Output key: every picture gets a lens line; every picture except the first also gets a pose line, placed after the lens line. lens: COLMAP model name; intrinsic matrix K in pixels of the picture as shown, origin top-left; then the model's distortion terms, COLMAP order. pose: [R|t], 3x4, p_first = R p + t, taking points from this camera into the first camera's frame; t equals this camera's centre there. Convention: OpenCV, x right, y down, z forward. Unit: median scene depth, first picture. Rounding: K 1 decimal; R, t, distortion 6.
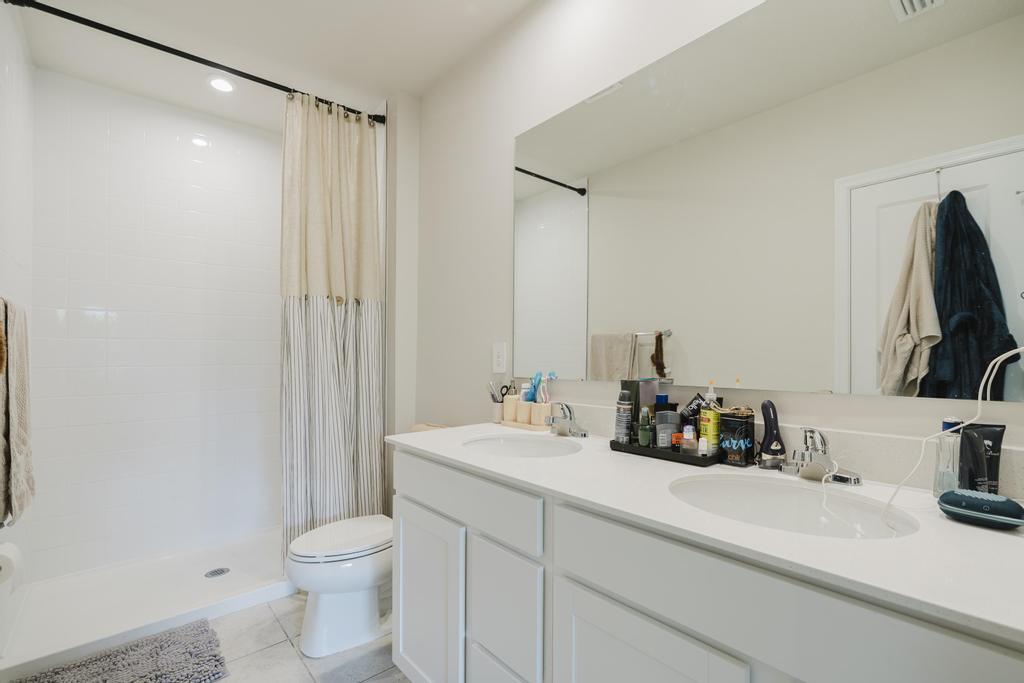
lens RADIAL K [[467.4, 0, 511.5], [0, 467.4, 345.6], [0, 0, 1]] dist [-0.012976, 0.005008]
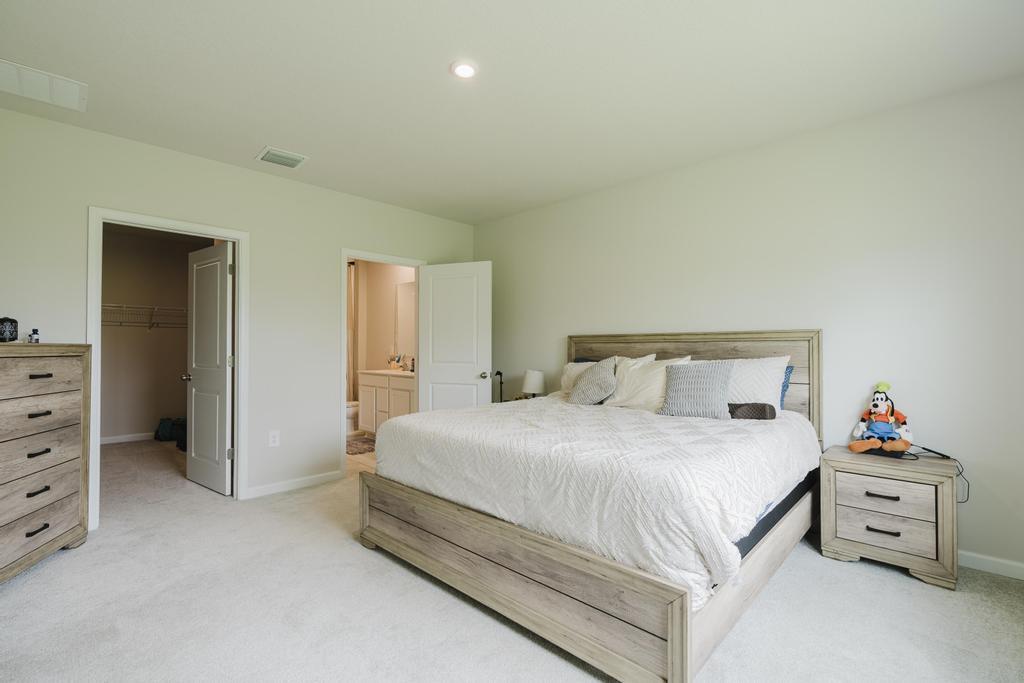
lens RADIAL K [[467.4, 0, 511.9], [0, 467.4, 346.5], [0, 0, 1]] dist [-0.012976, 0.005008]
pose [[0.995958, 0.004212, 0.089723, 0.451416], [-0.004058, 0.999990, -0.001895, -0.000597], [-0.089730, 0.001523, 0.995965, -2.021617]]
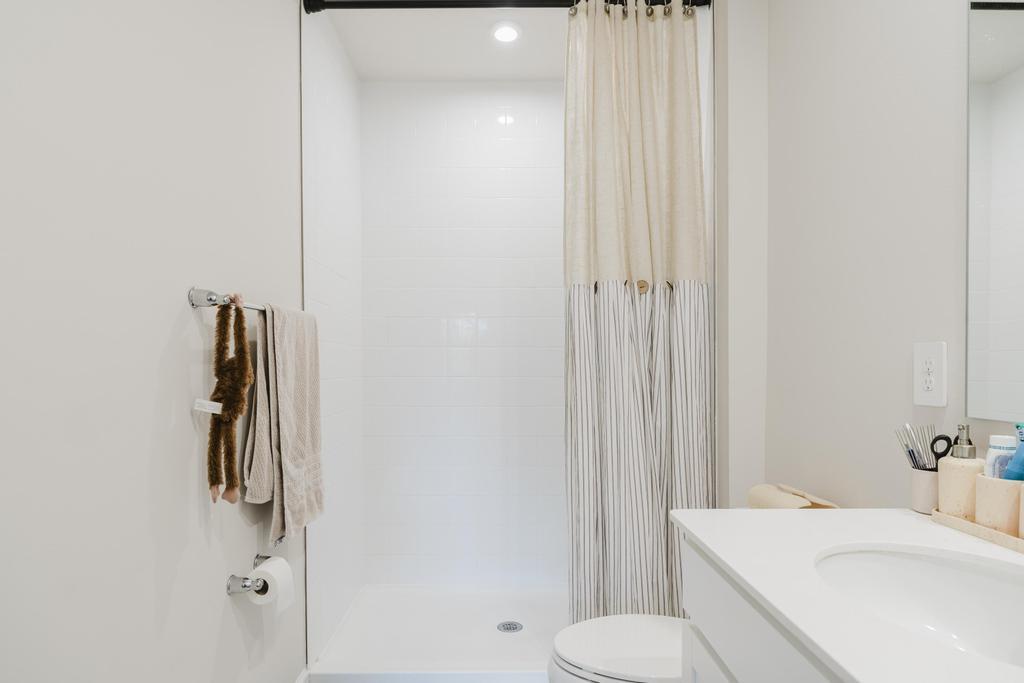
lens RADIAL K [[575.3, 0, 492.2], [0, 575.3, 358.9], [0, 0, 1]] dist [-0.008029, 0.005817]
pose [[0.760082, -0.001509, -0.649826, 0.012949], [0.007127, 0.999957, 0.006014, 0.003131], [0.649789, -0.009203, 0.760059, 0.228173]]
